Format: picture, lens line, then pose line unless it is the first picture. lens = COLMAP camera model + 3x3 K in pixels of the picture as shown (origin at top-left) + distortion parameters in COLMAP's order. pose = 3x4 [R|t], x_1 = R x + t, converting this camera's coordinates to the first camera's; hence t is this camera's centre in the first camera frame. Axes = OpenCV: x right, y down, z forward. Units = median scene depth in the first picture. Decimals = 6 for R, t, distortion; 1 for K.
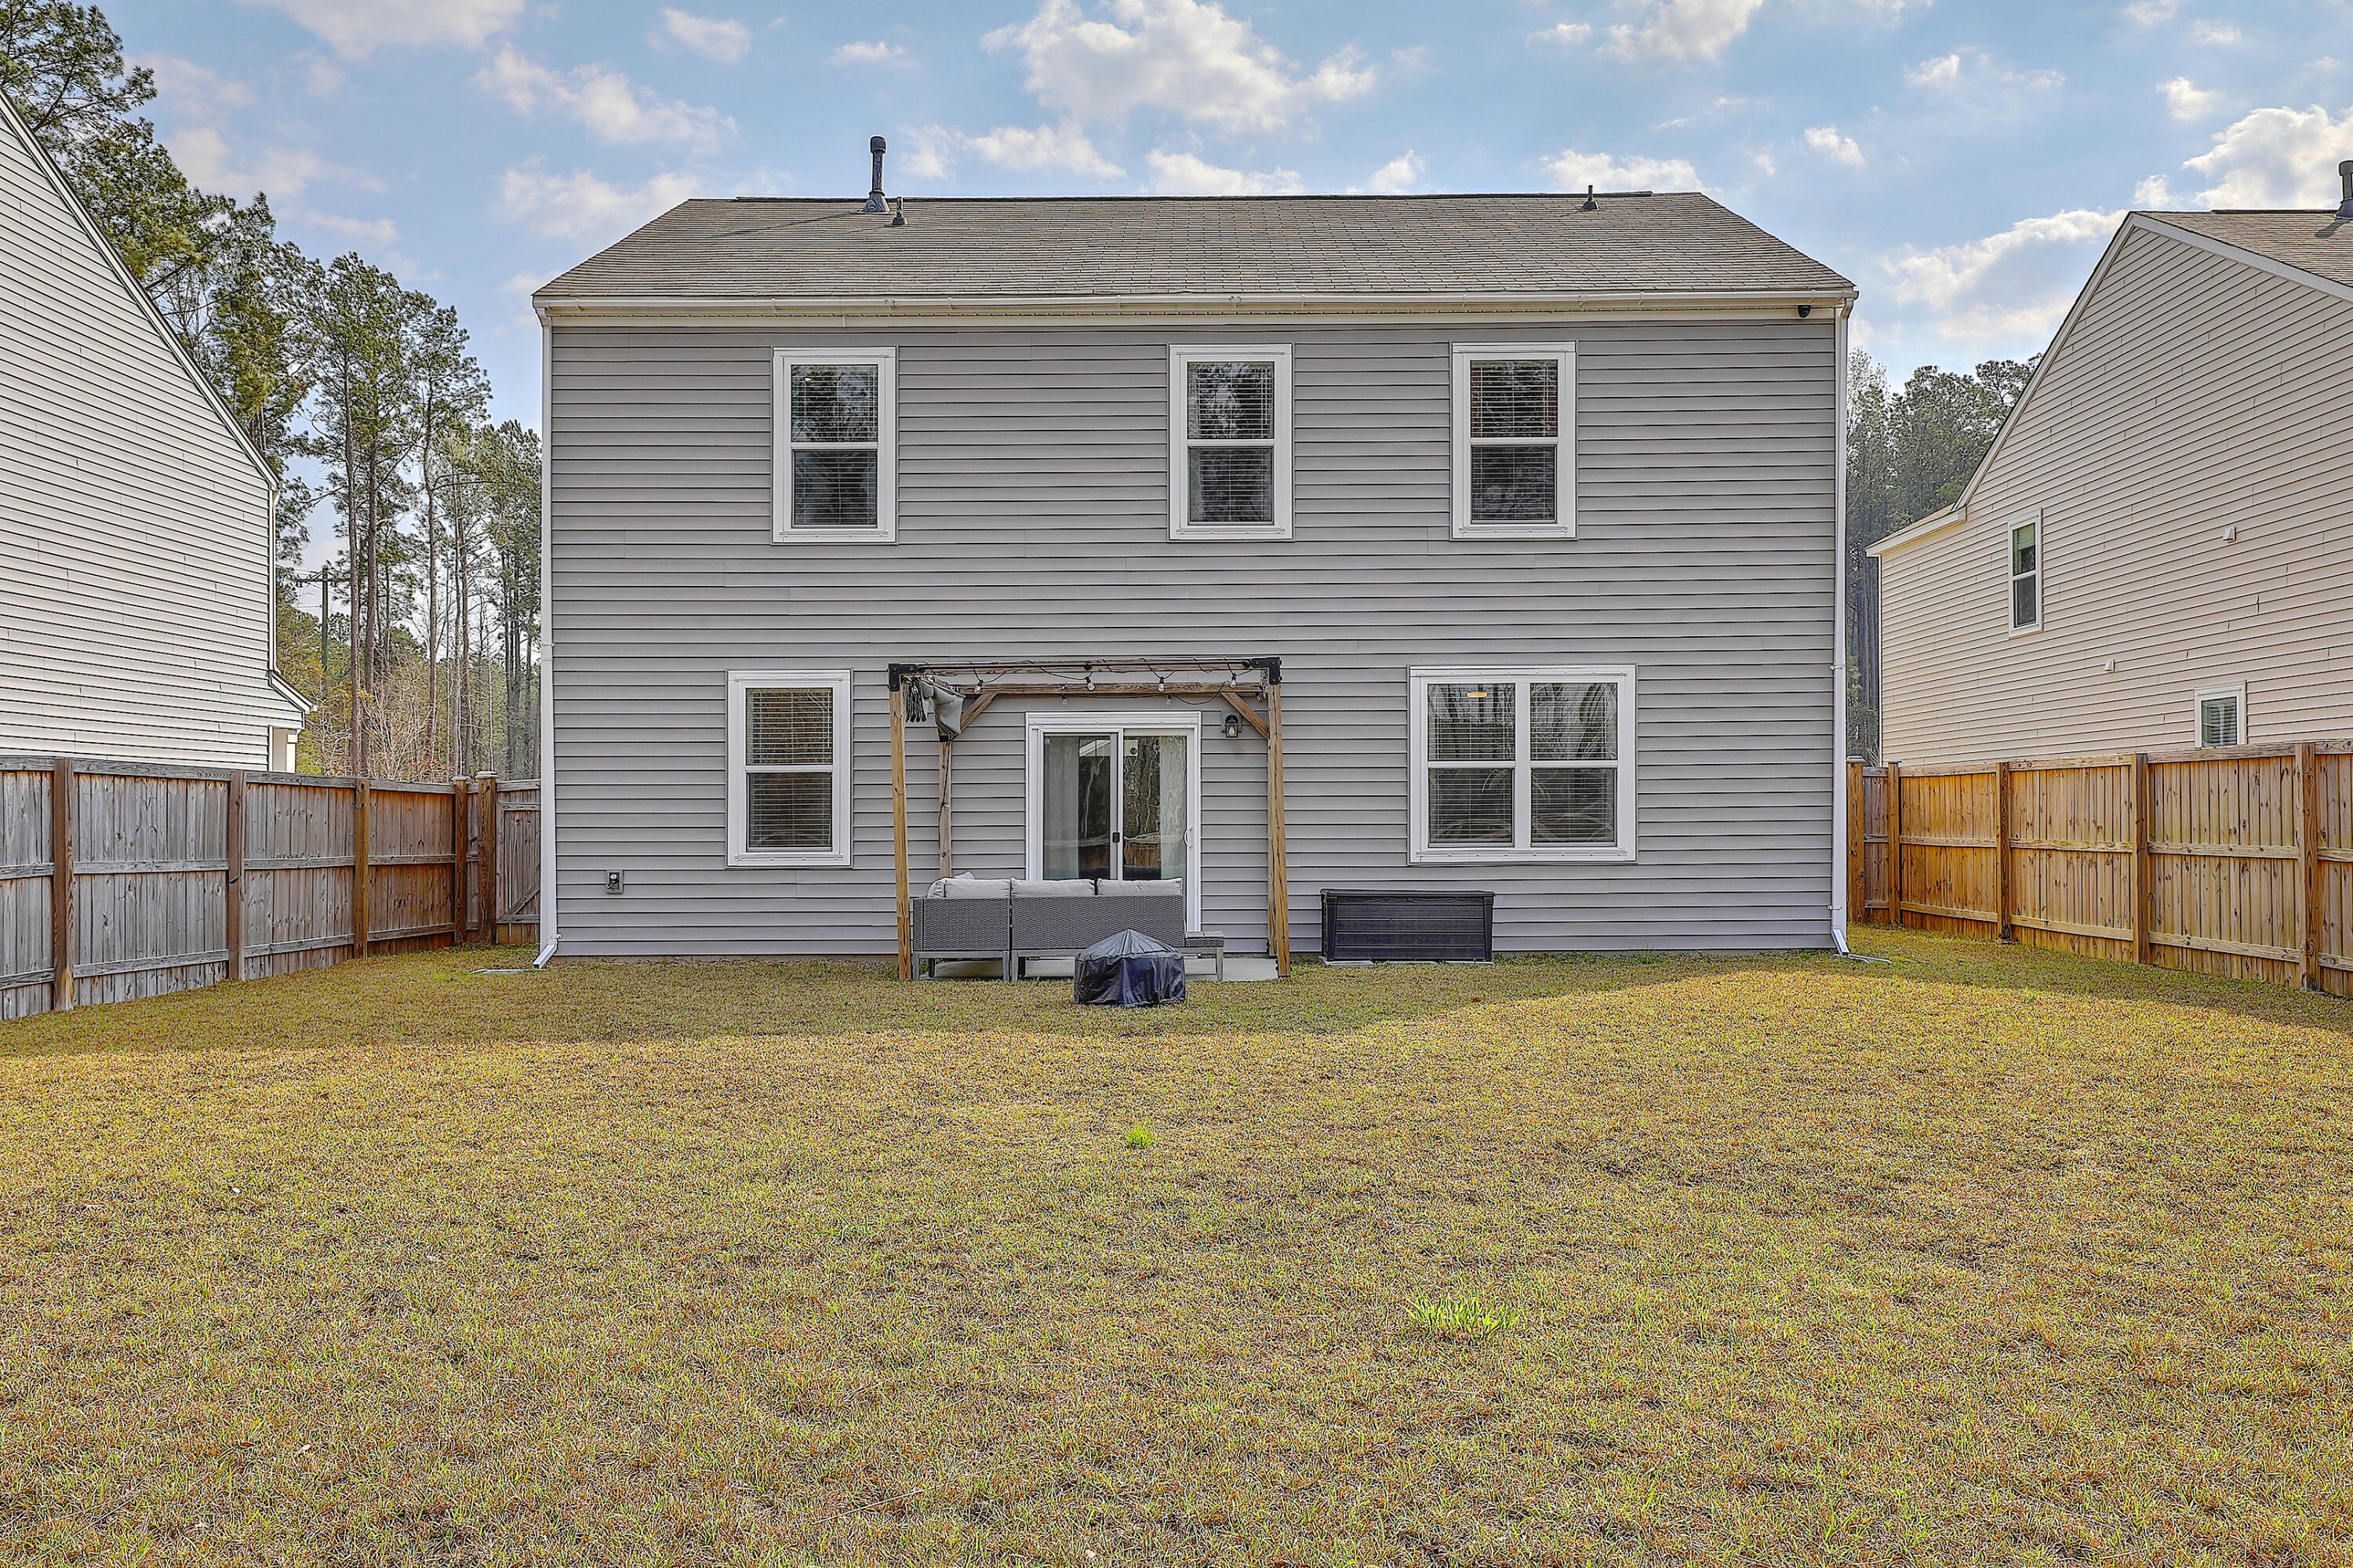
lens RADIAL K [[1834.5, 0, 1215.5], [0, 1834.5, 814.2], [0, 0, 1]] dist [-0.009375, 0.008111]
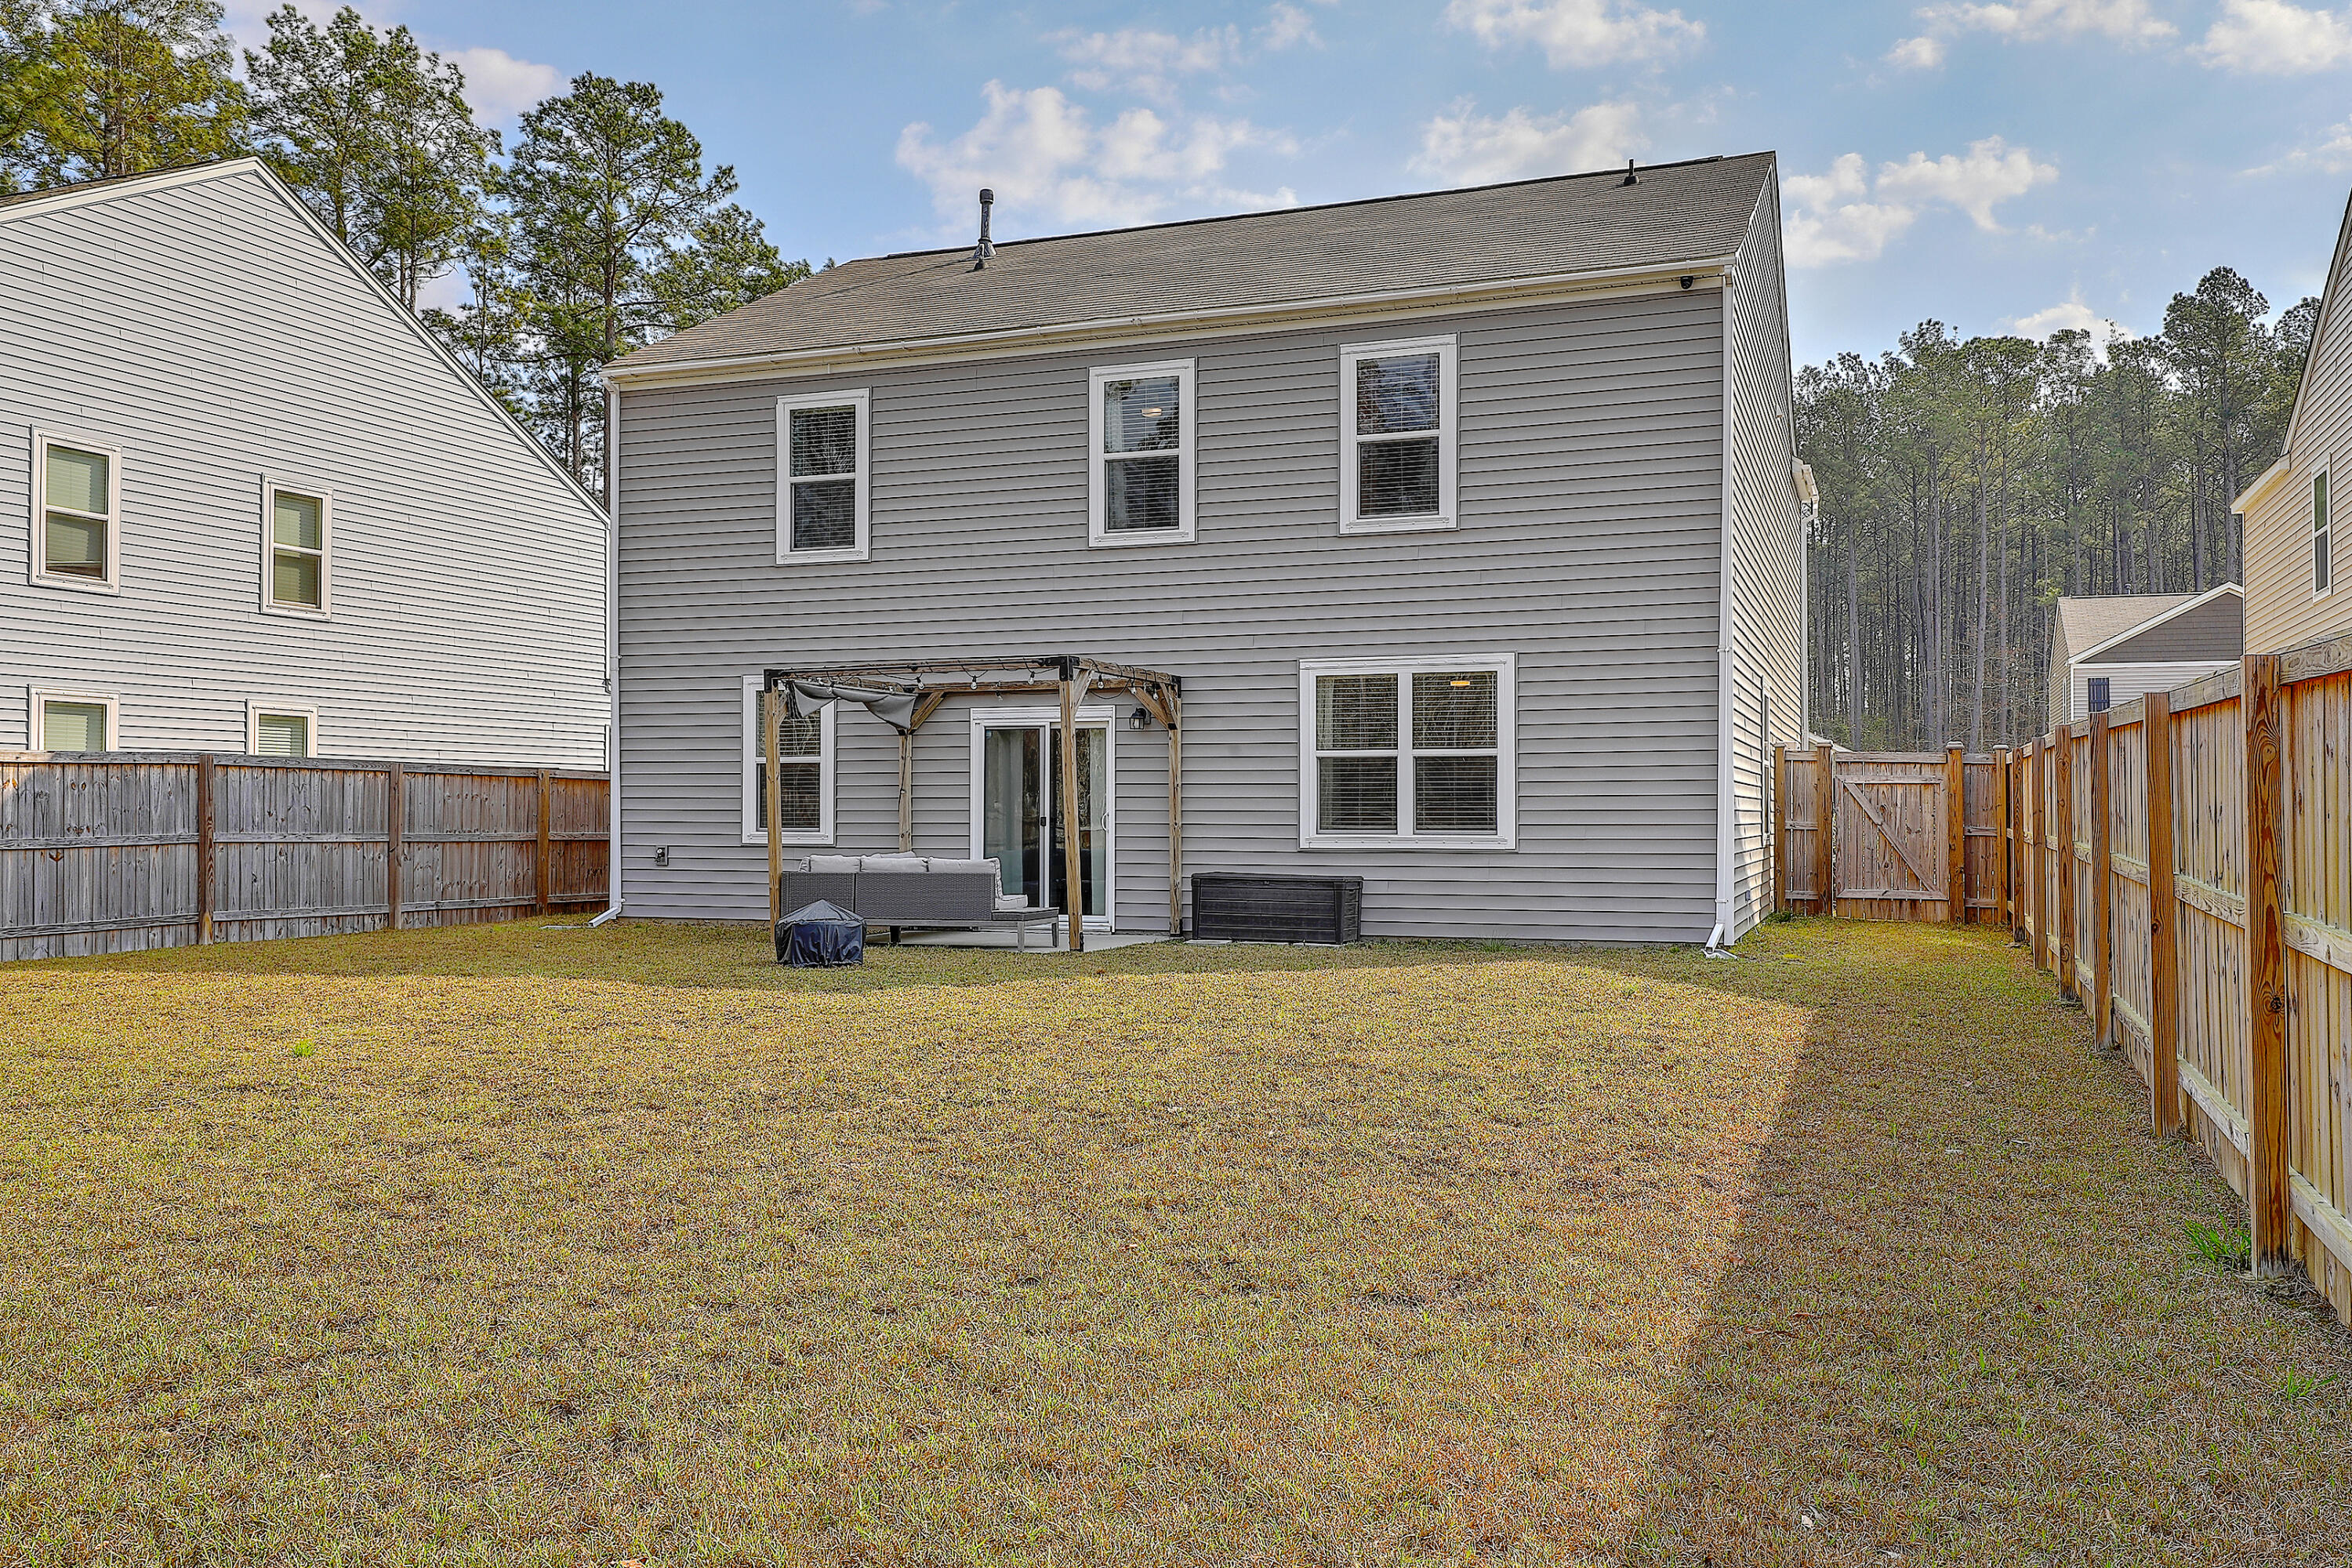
lens RADIAL K [[1833.7, 0, 1227.1], [0, 1833.7, 812.1], [0, 0, 1]] dist [-0.009375, 0.008111]
pose [[0.939685, 0.006359, -0.341982, 0.423742], [-0.004196, 0.999966, 0.007065, -0.001121], [0.342016, -0.005204, 0.939680, 0.007684]]
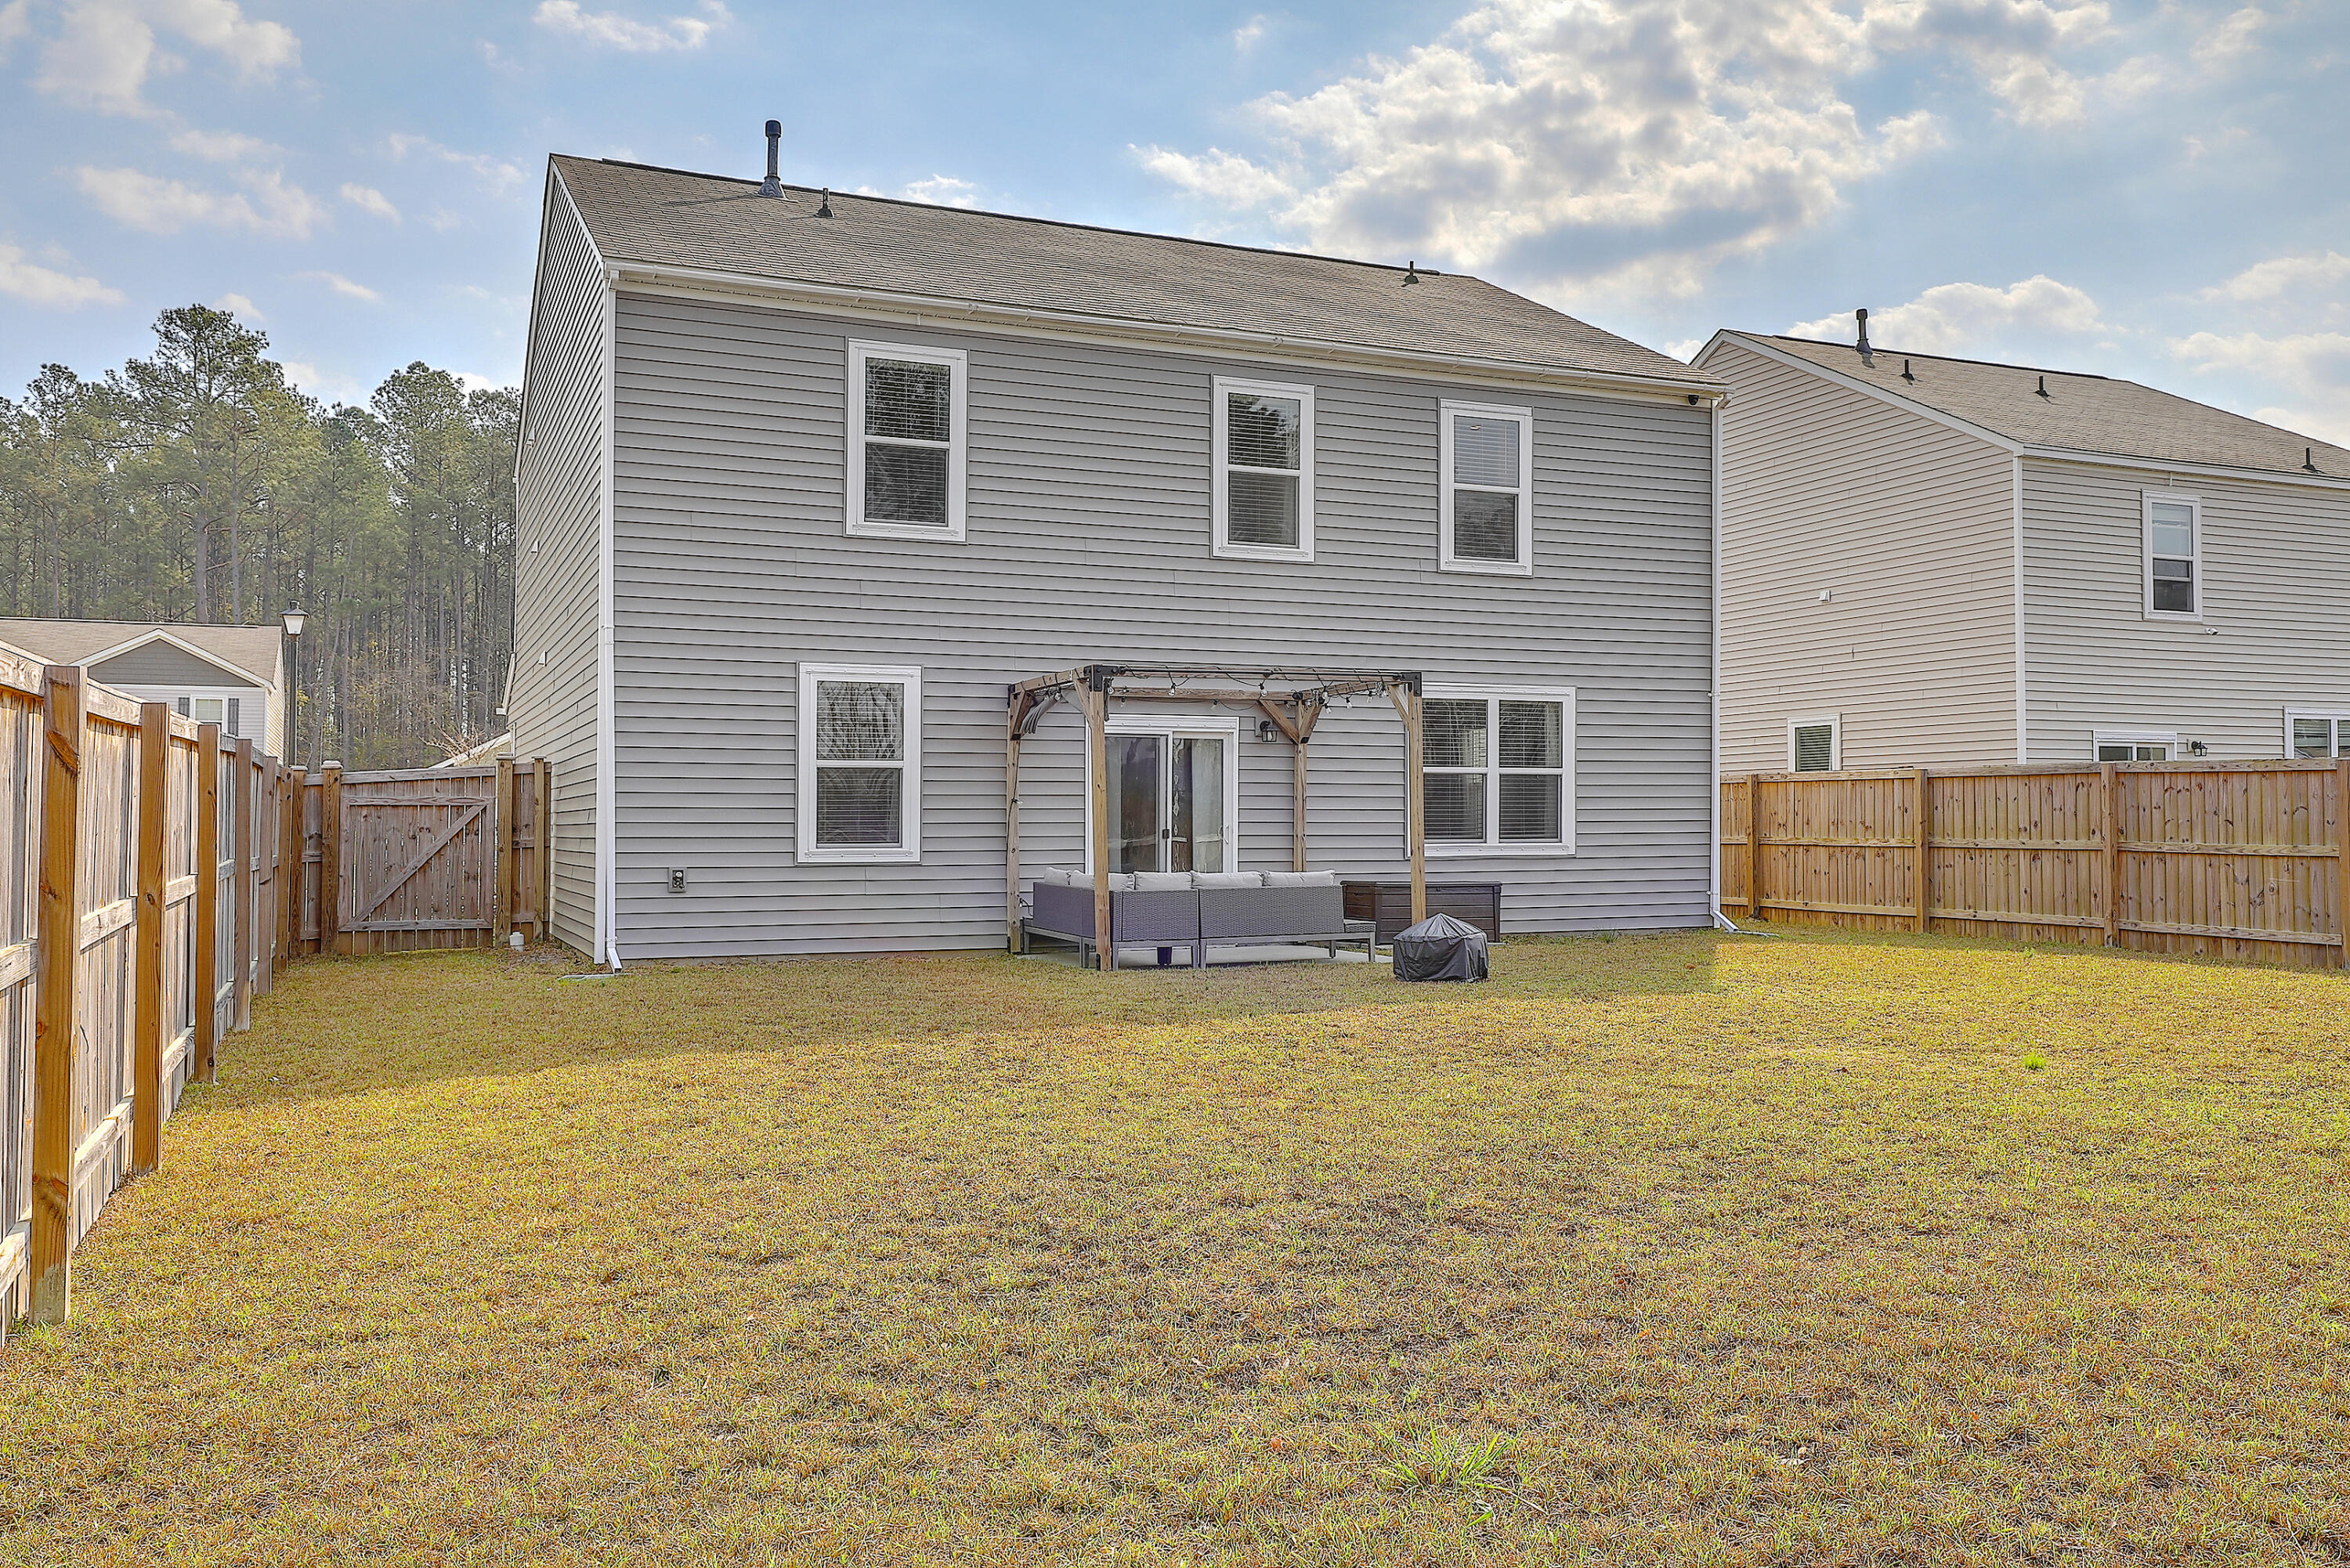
lens RADIAL K [[1832.0, 0, 1184.7], [0, 1832.0, 771.4], [0, 0, 1]] dist [-0.009375, 0.008111]
pose [[0.918599, 0.014251, 0.394933, -0.461632], [-0.004913, 0.999684, -0.024646, 0.002535], [-0.395160, 0.020699, 0.918379, 0.025103]]
